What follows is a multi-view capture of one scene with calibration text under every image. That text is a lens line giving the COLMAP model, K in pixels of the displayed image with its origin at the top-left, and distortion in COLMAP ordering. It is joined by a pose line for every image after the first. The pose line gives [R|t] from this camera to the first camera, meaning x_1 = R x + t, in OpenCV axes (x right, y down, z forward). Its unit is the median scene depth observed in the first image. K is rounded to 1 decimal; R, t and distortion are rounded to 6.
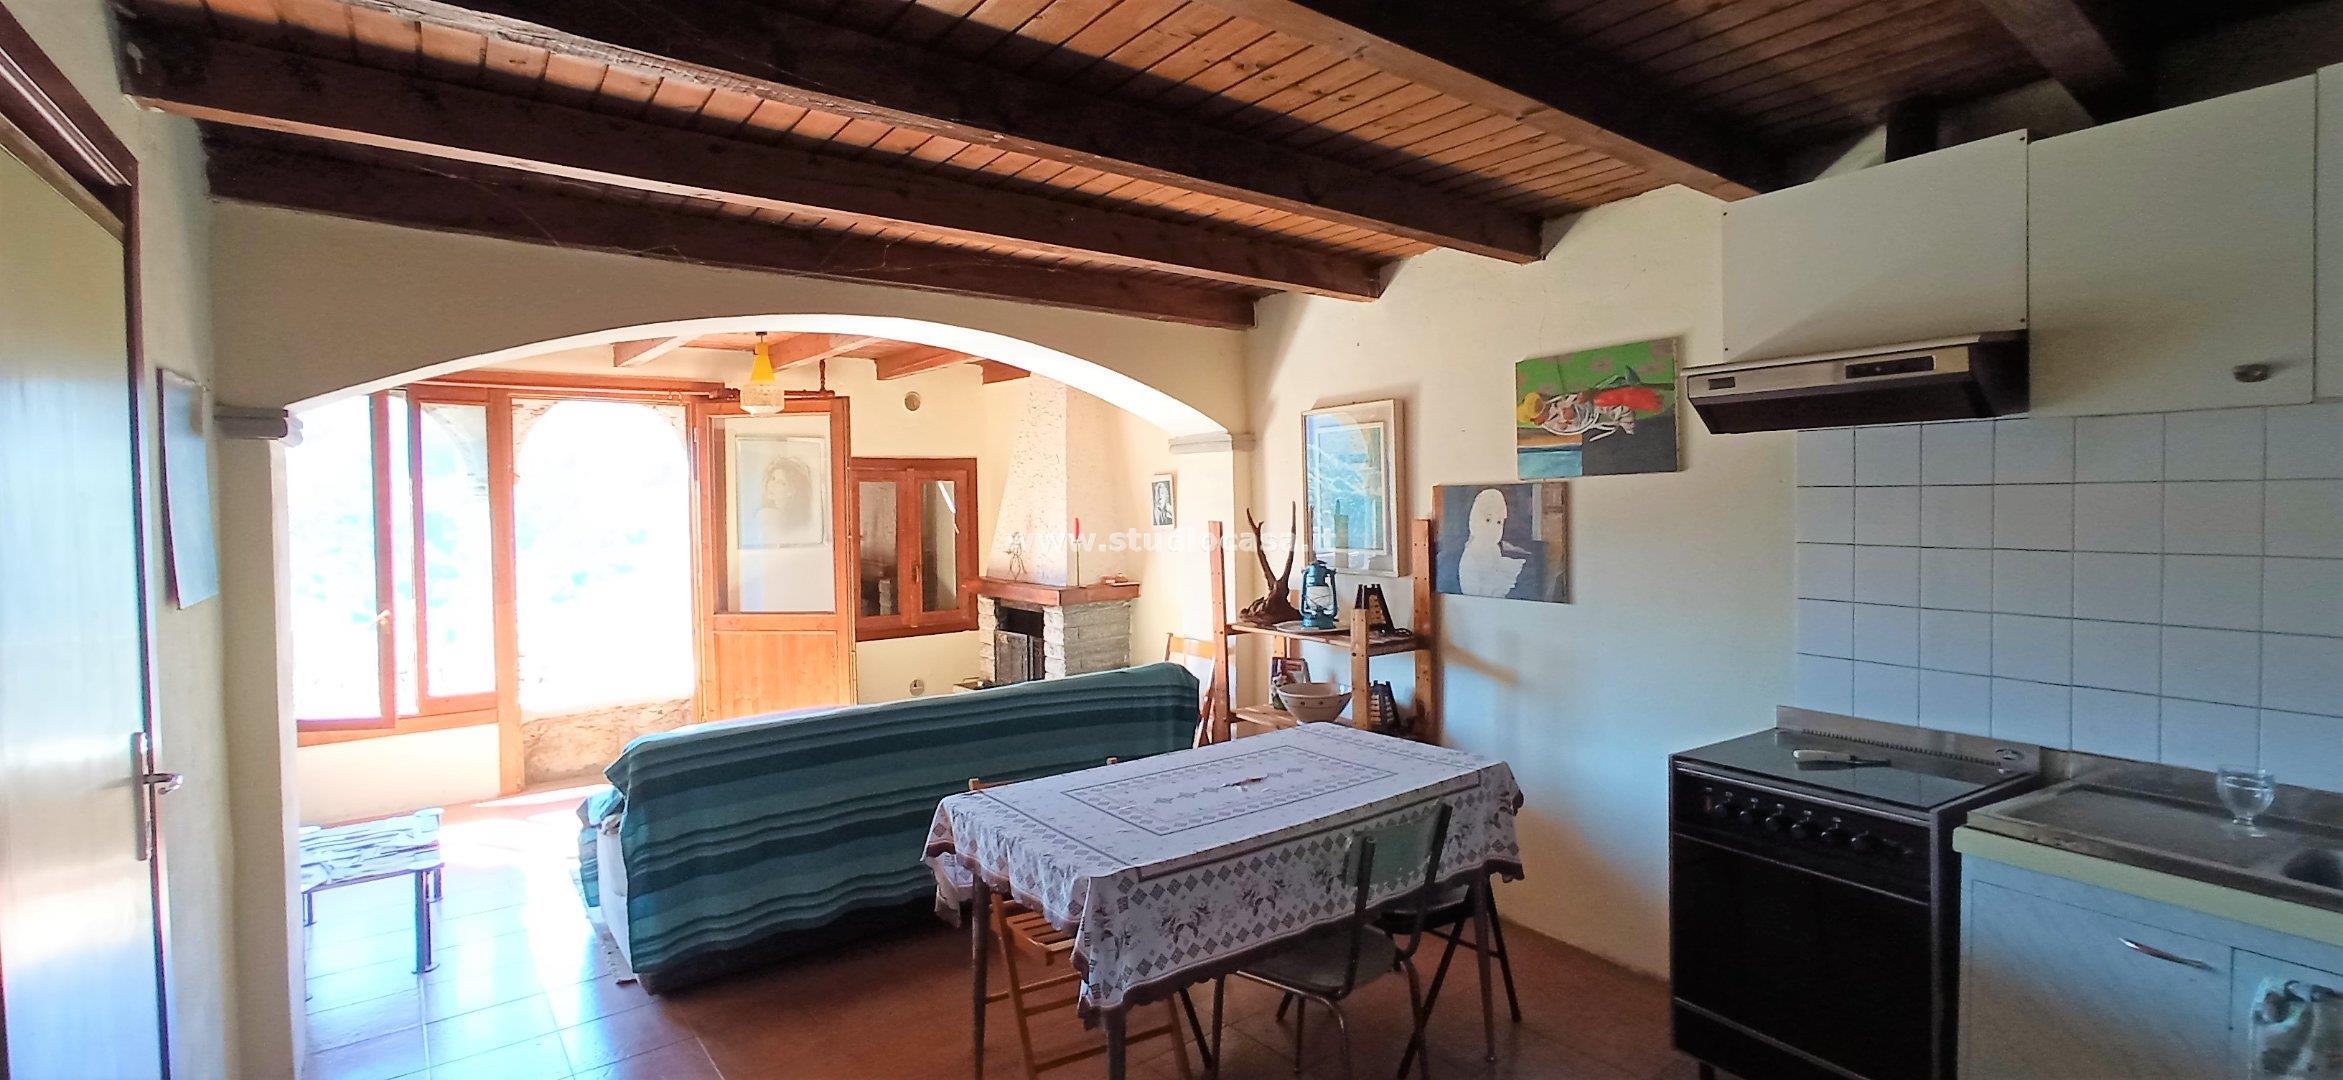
lens RADIAL K [[1047.2, 0, 1177.1], [0, 1047.2, 526.3], [0, 0, 1]] dist [-0.007533, -0.000082]
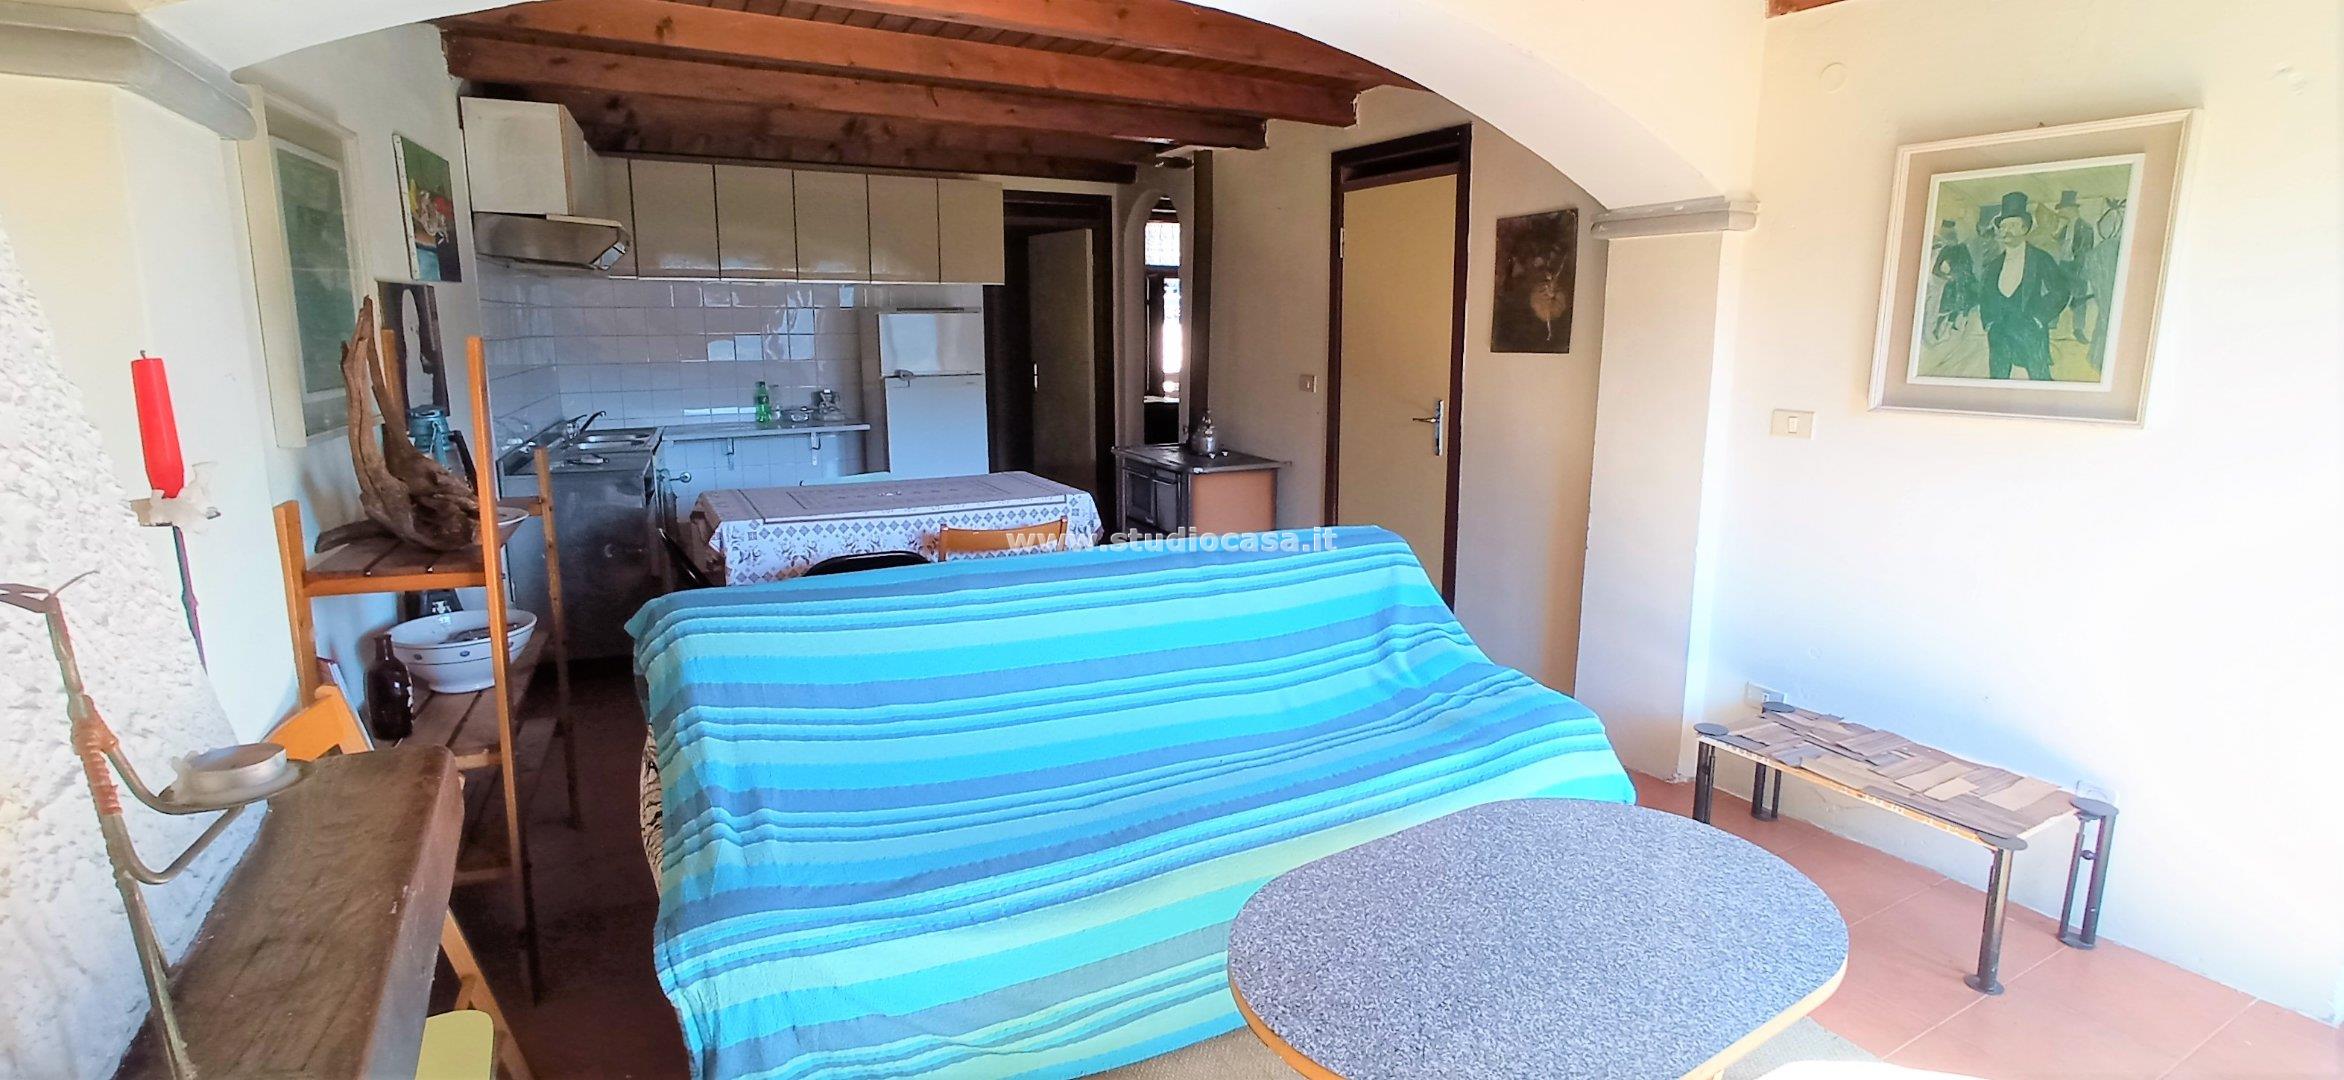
lens RADIAL K [[1093.2, 0, 1173.7], [0, 1093.2, 518.4], [0, 0, 1]] dist [-0.000456, 0.000074]
pose [[-0.989174, -0.013550, 0.146119, -0.395491], [0.017449, 0.977804, 0.208794, -0.027743], [-0.145705, 0.209083, -0.966982, 1.712643]]
